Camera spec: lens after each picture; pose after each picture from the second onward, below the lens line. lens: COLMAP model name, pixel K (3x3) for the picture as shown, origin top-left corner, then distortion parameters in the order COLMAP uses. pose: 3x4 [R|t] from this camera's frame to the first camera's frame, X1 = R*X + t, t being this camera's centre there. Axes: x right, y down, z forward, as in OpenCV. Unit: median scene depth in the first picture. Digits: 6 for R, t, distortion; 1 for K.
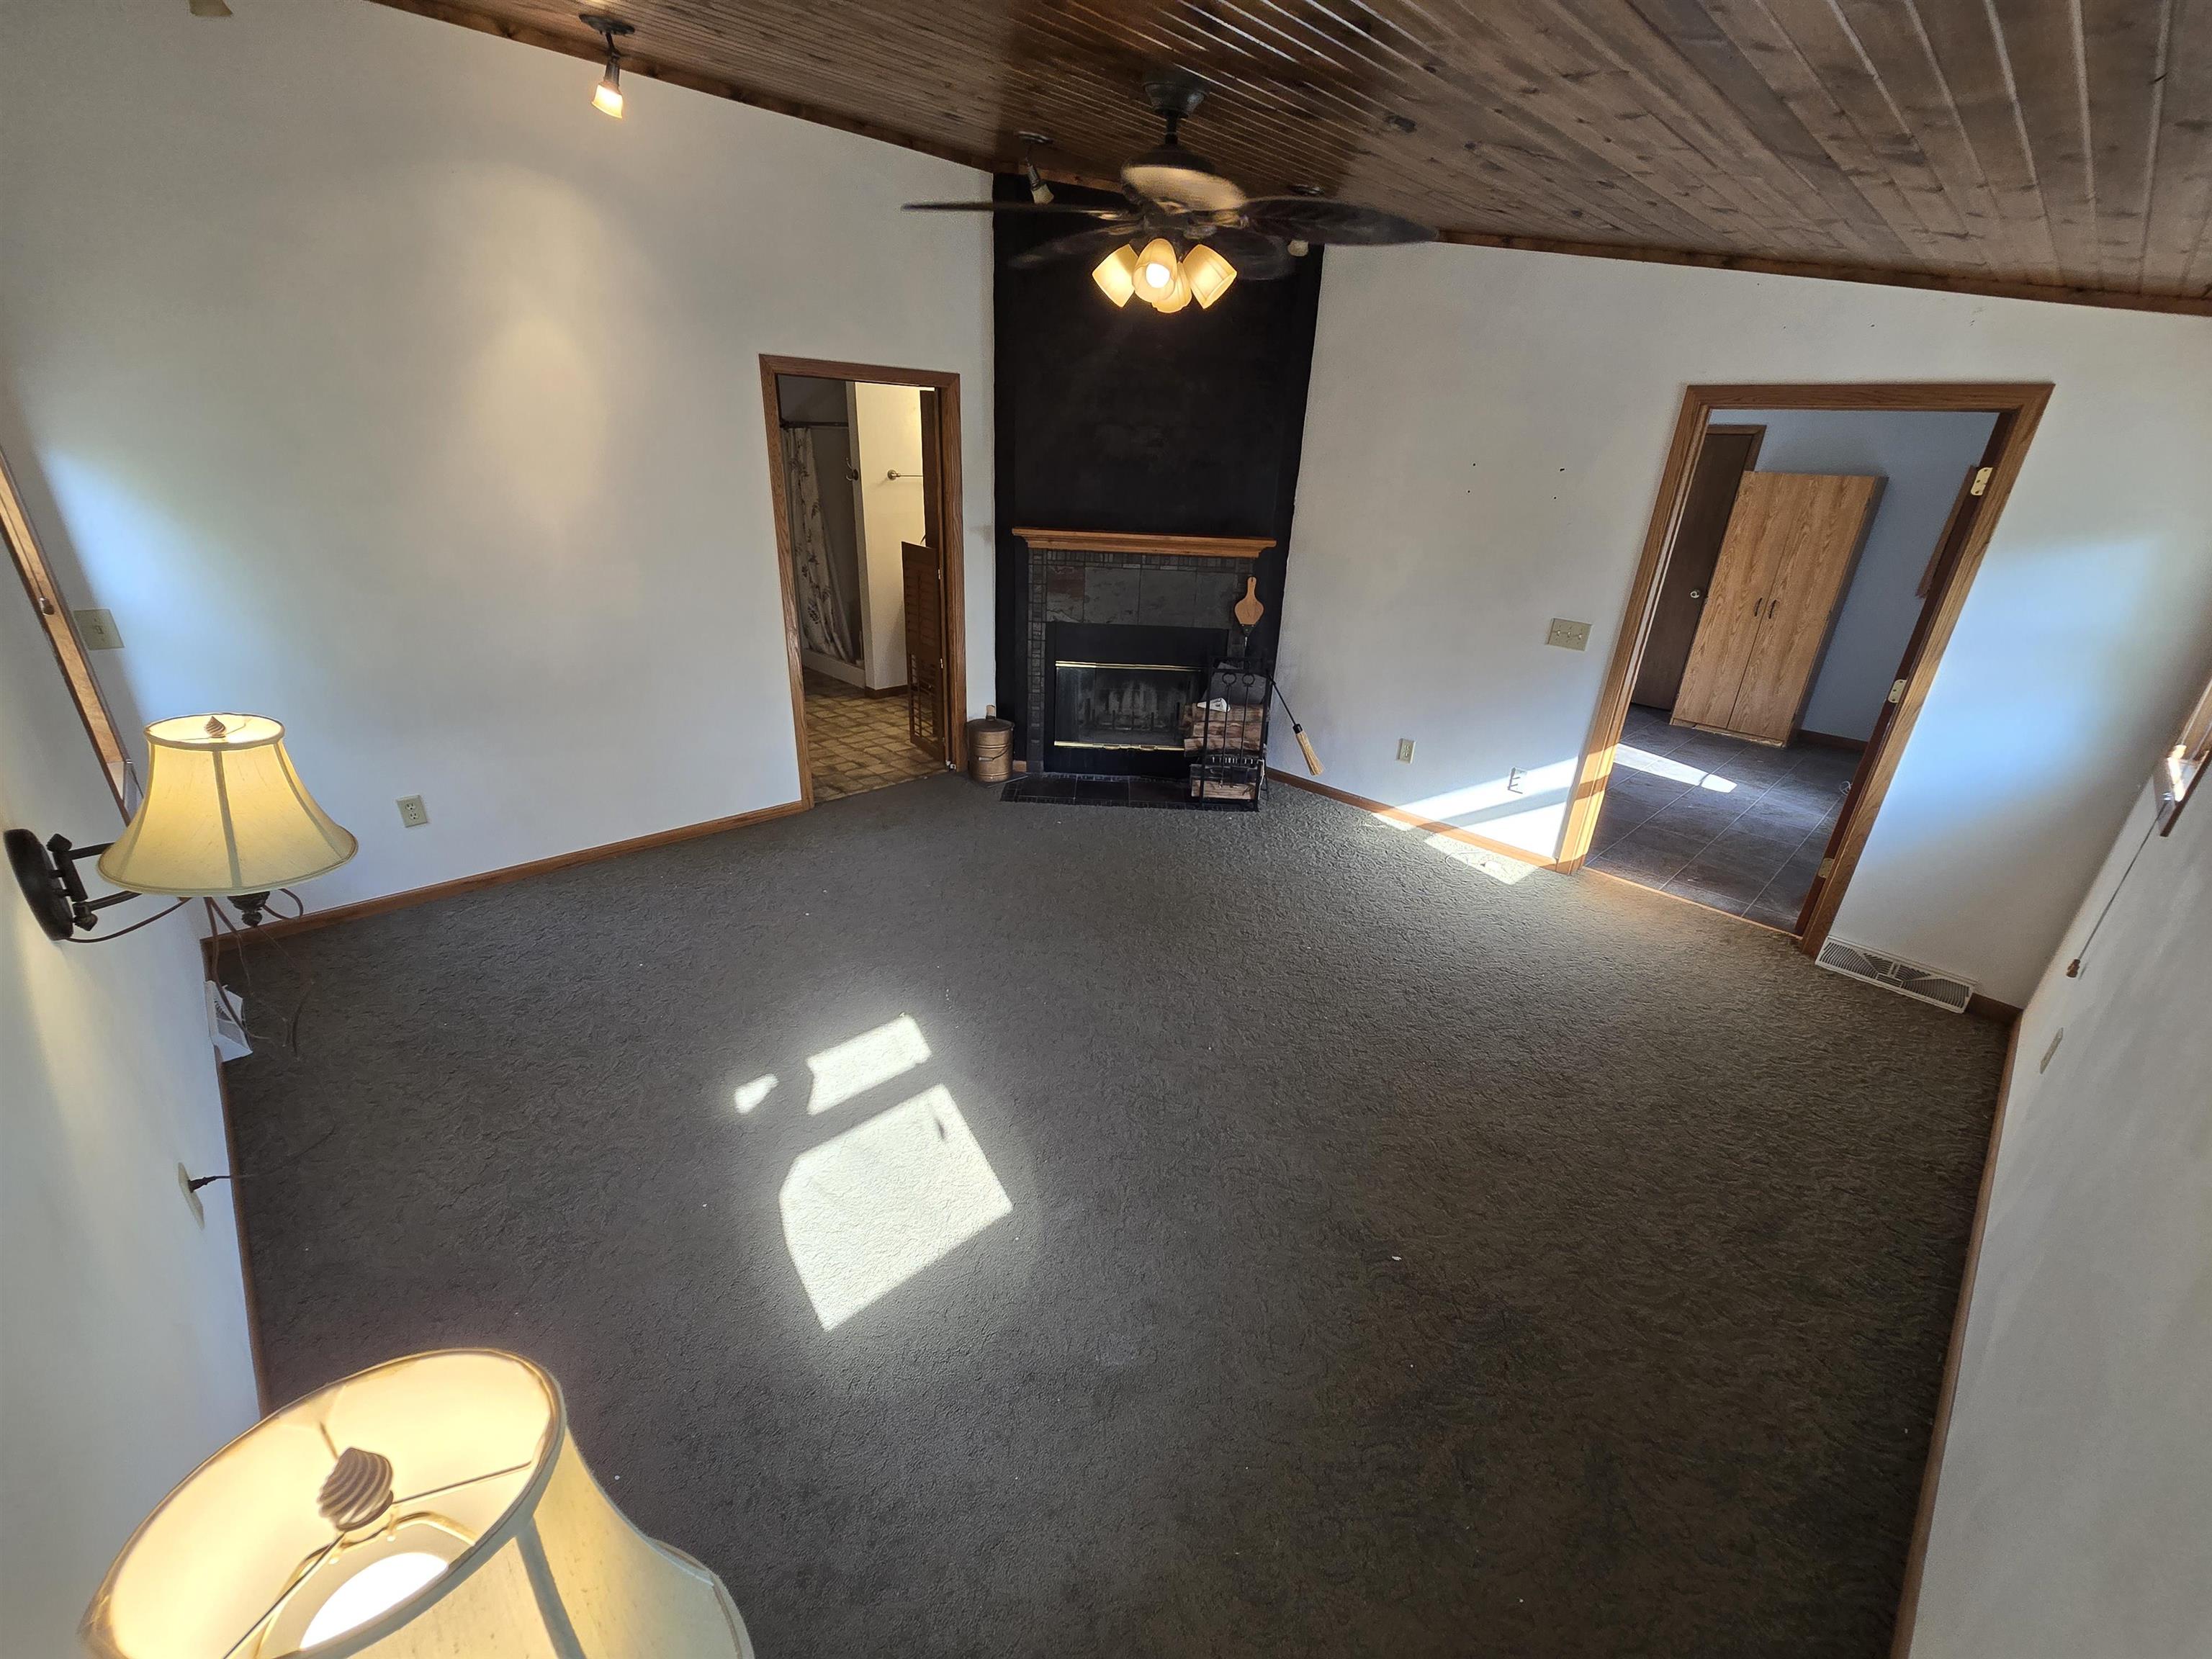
lens RADIAL K [[904.6, 0, 1104.5], [0, 904.6, 832.5], [0, 0, 1]] dist [-0.001986, -0.000864]
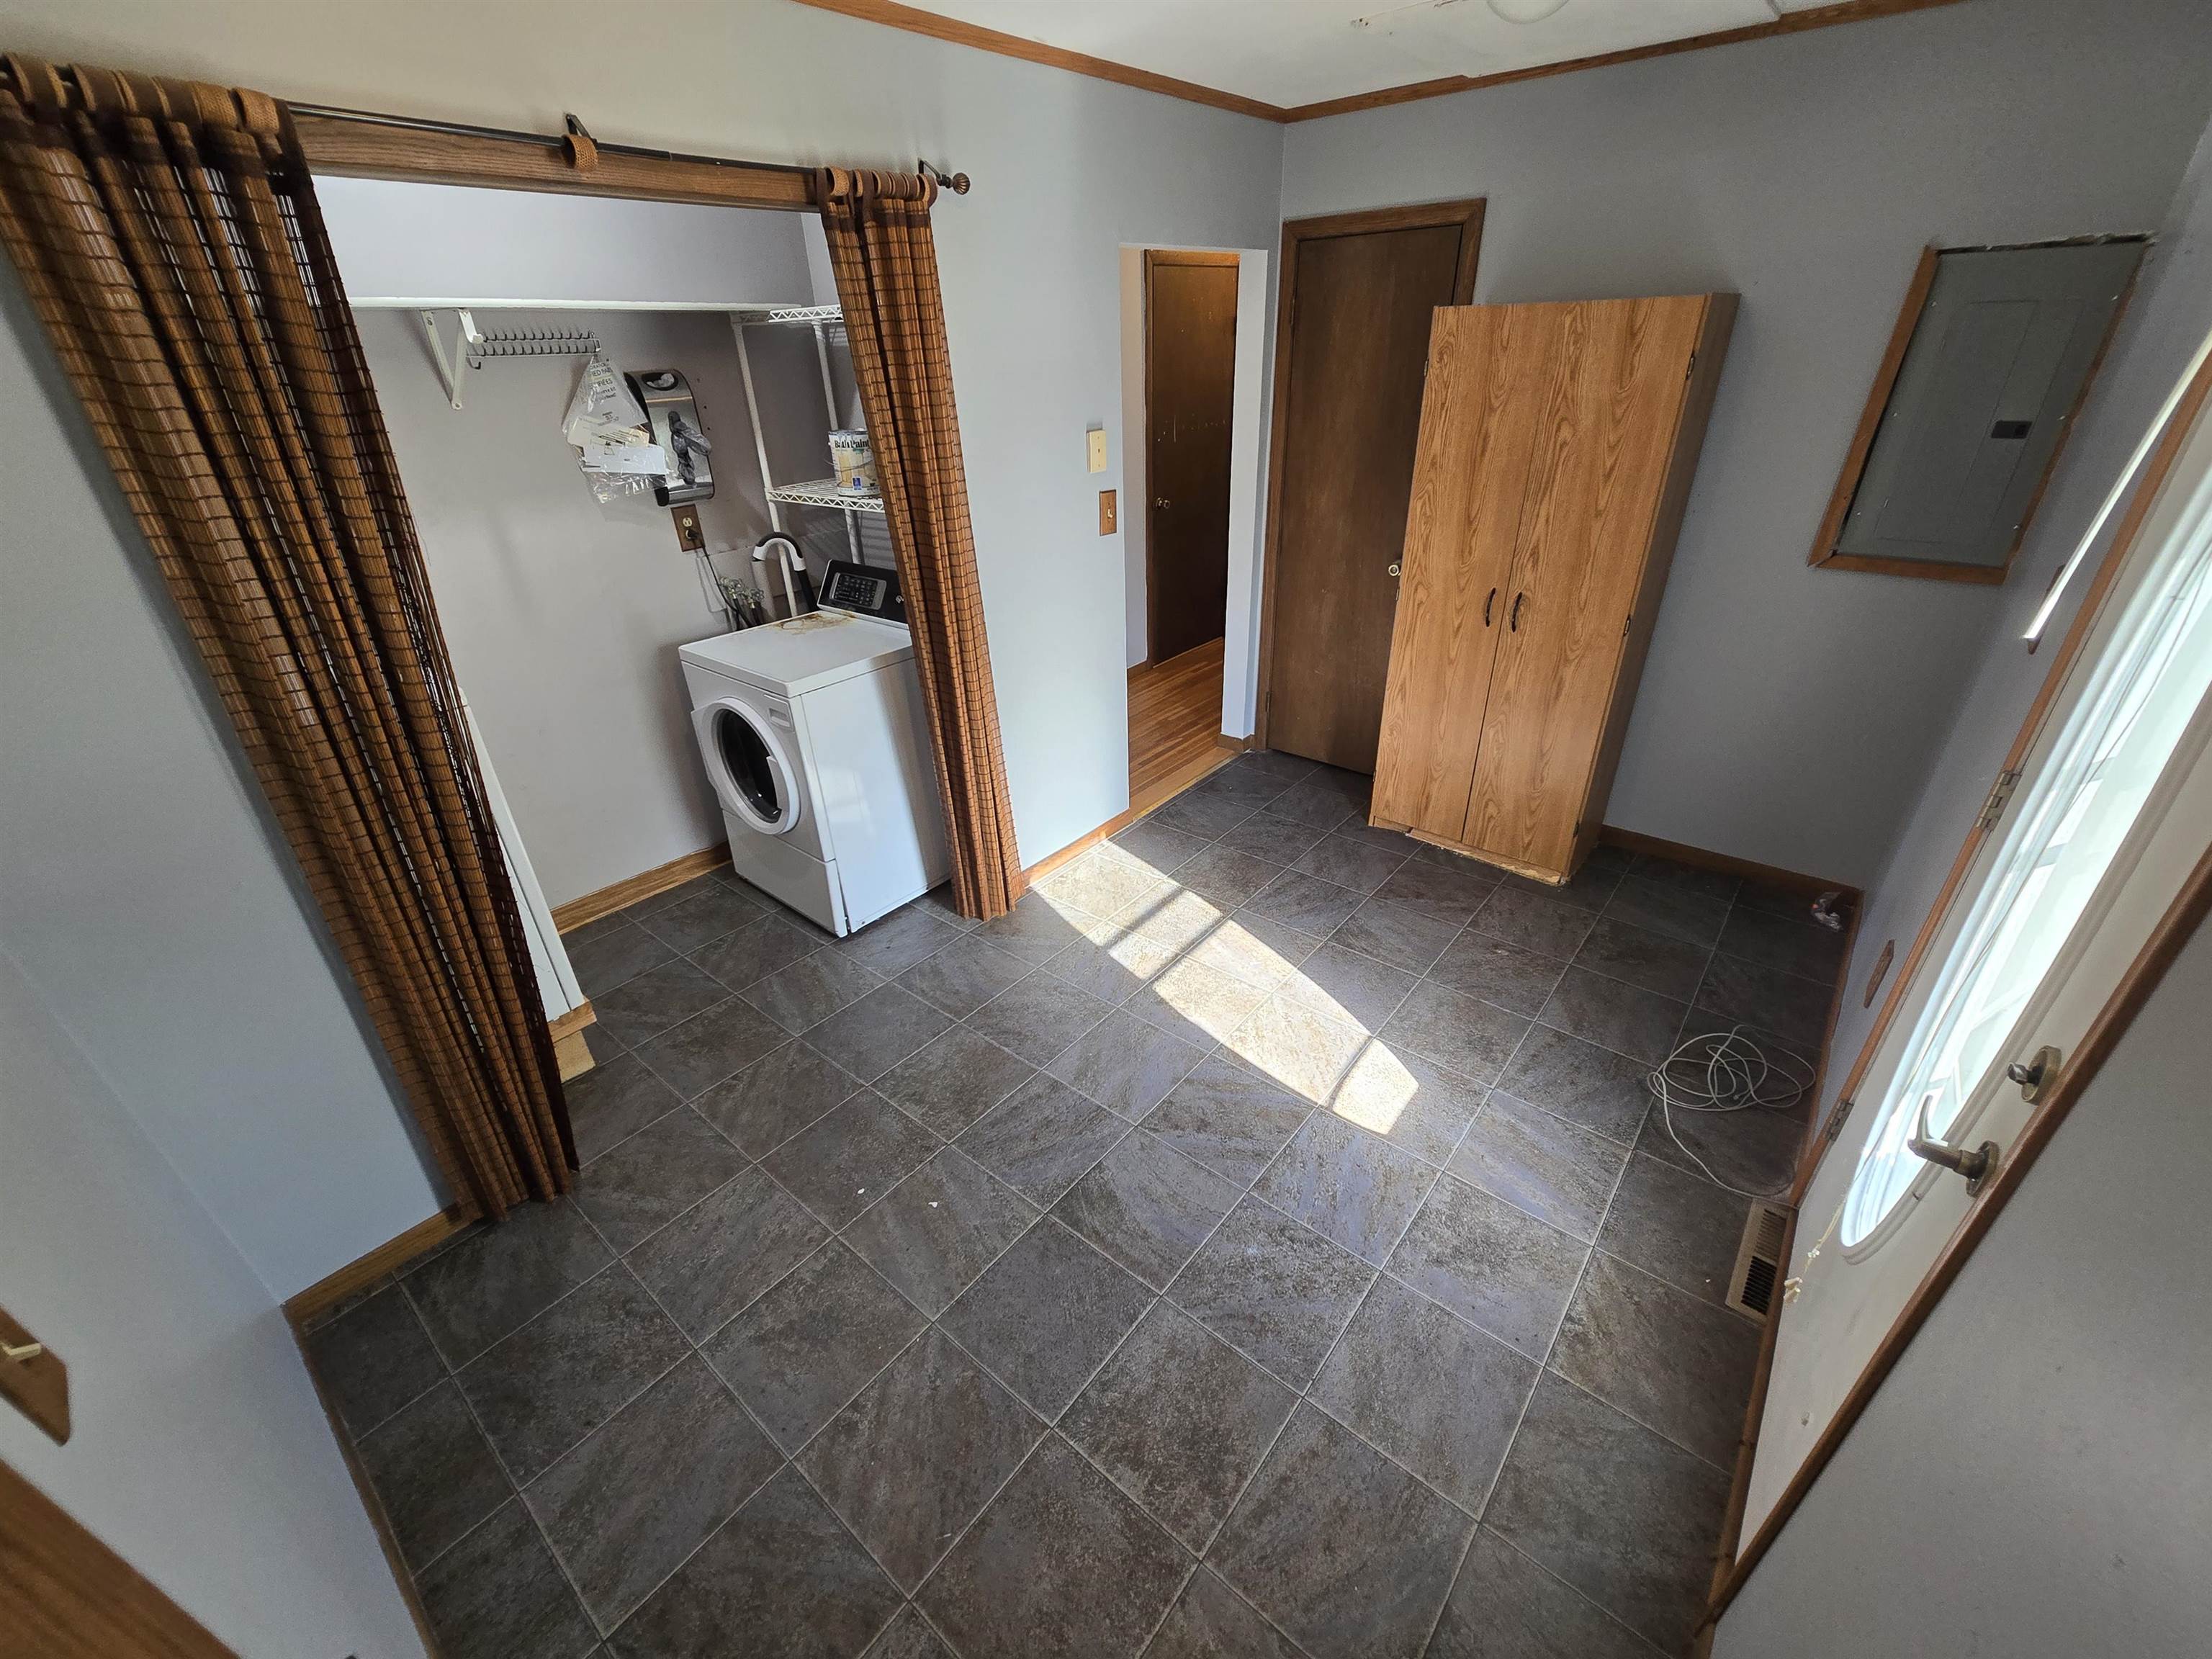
lens RADIAL K [[904.6, 0, 1102.1], [0, 904.6, 836.1], [0, 0, 1]] dist [-0.001986, -0.000864]
pose [[0.991820, -0.112805, 0.059739, 0.494428], [0.106220, 0.988907, 0.103832, -0.207803], [-0.070789, -0.096637, 0.992799, 0.549384]]
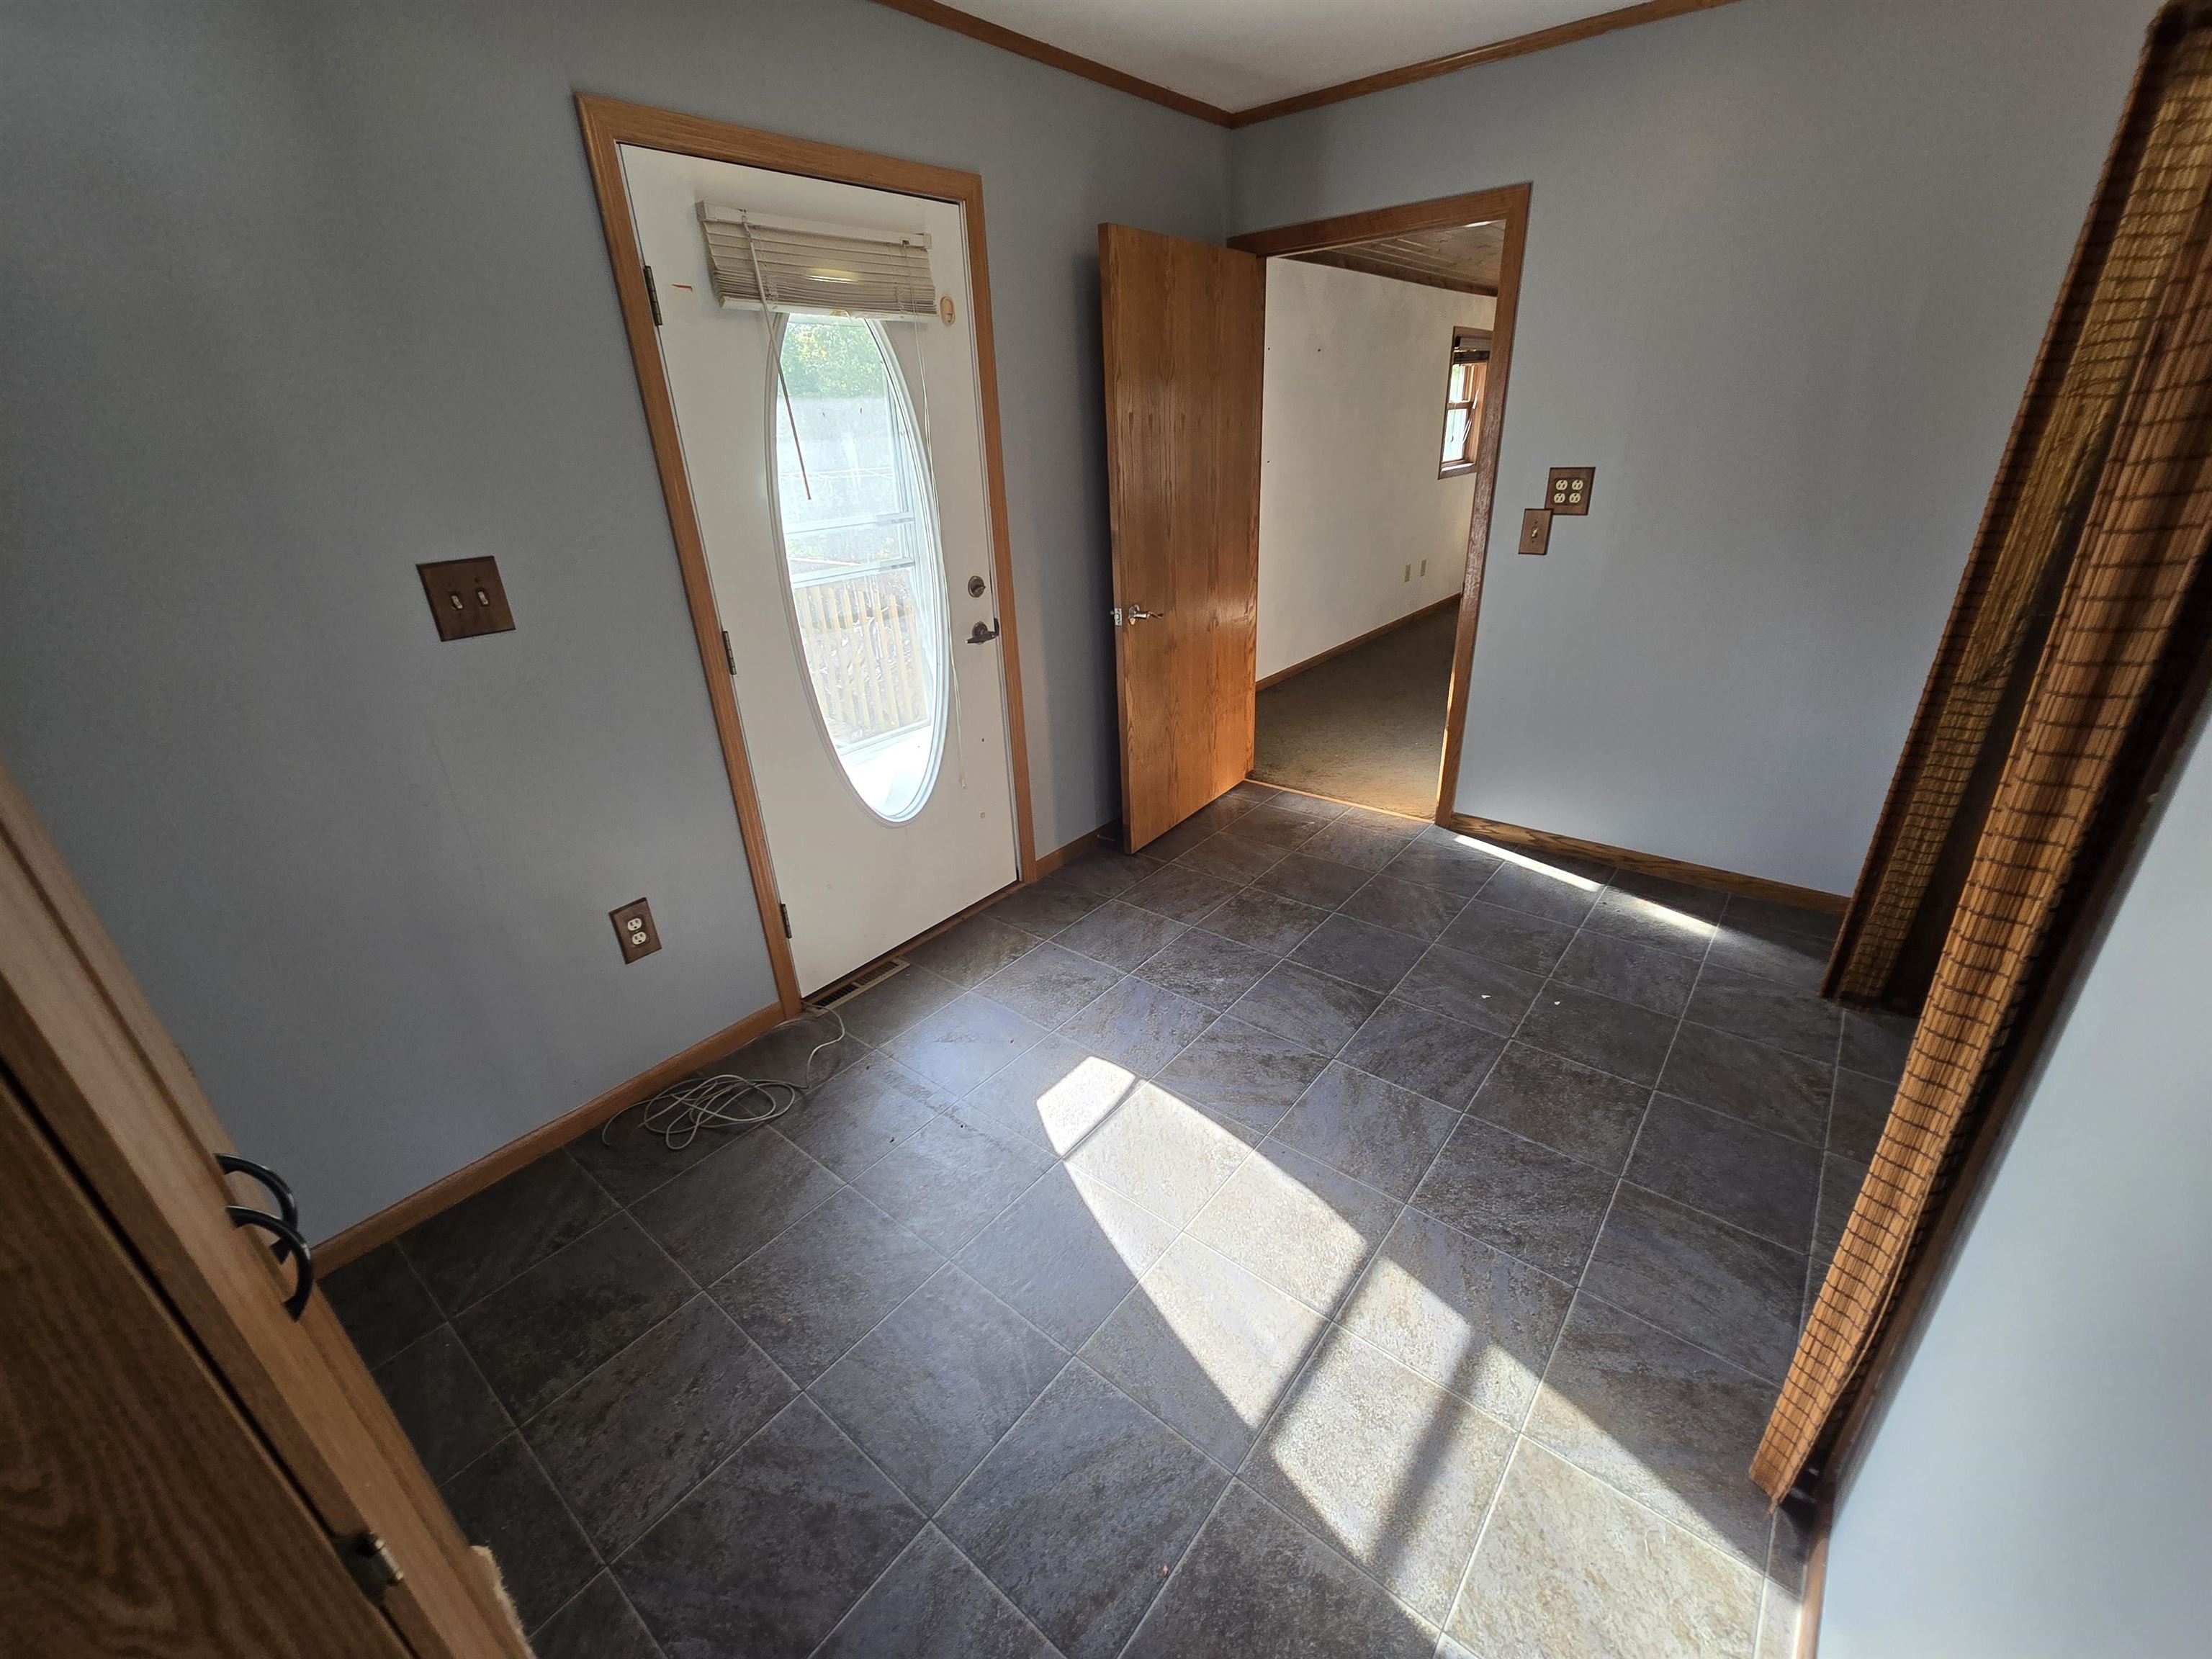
lens RADIAL K [[904.6, 0, 1093.7], [0, 904.6, 829.9], [0, 0, 1]] dist [-0.001986, -0.000864]
pose [[-0.994089, 0.049799, -0.096474, 0.646277], [-0.037584, 0.675808, 0.736119, -0.384647], [0.101856, 0.735394, -0.669941, 1.075165]]
